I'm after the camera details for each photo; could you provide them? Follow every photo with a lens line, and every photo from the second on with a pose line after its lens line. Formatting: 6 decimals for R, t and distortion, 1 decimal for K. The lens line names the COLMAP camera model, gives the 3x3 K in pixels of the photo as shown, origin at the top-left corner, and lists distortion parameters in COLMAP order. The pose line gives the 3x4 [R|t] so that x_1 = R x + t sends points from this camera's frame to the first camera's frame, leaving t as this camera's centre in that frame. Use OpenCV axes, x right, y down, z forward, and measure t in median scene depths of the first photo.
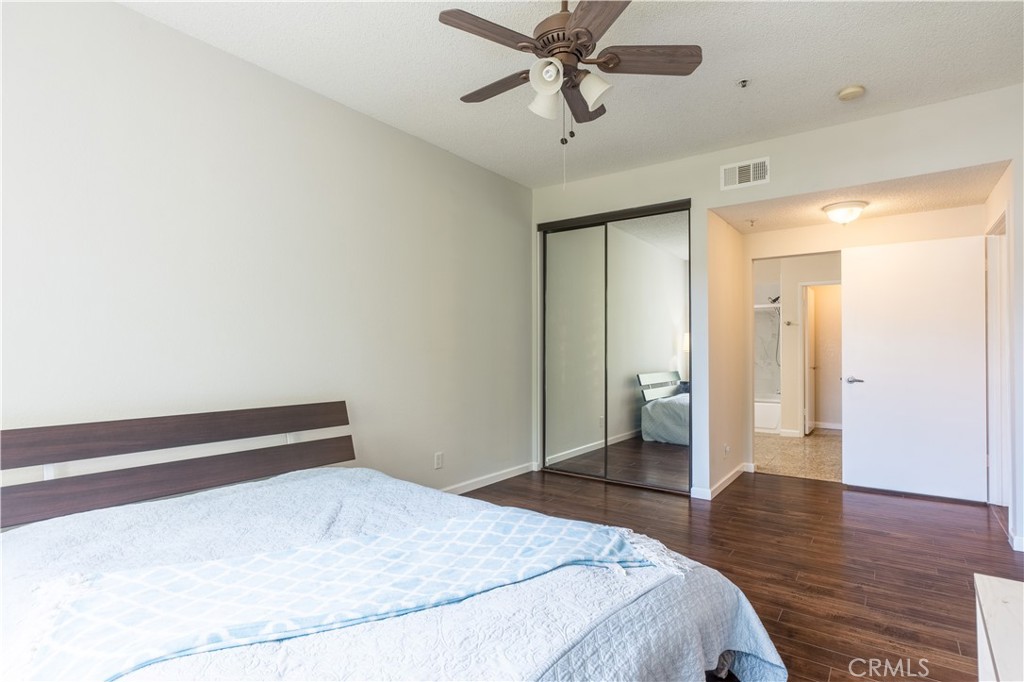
lens RADIAL K [[508.3, 0, 514.8], [0, 508.3, 344.4], [0, 0, 1]] dist [-0.005485, 0.001794]
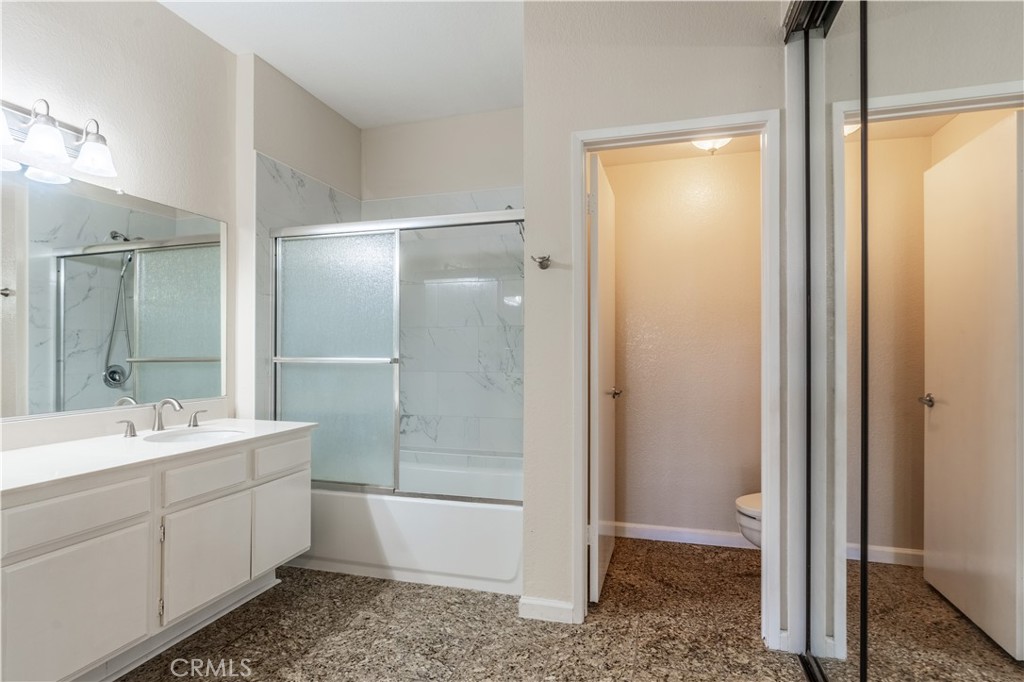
lens RADIAL K [[508.3, 0, 511.5], [0, 508.3, 345.1], [0, 0, 1]] dist [-0.005485, 0.001794]
pose [[0.944699, -0.000746, 0.327938, 0.410558], [-0.001319, 0.999981, 0.006075, 0.009105], [-0.327937, -0.006171, 0.944680, 0.696823]]
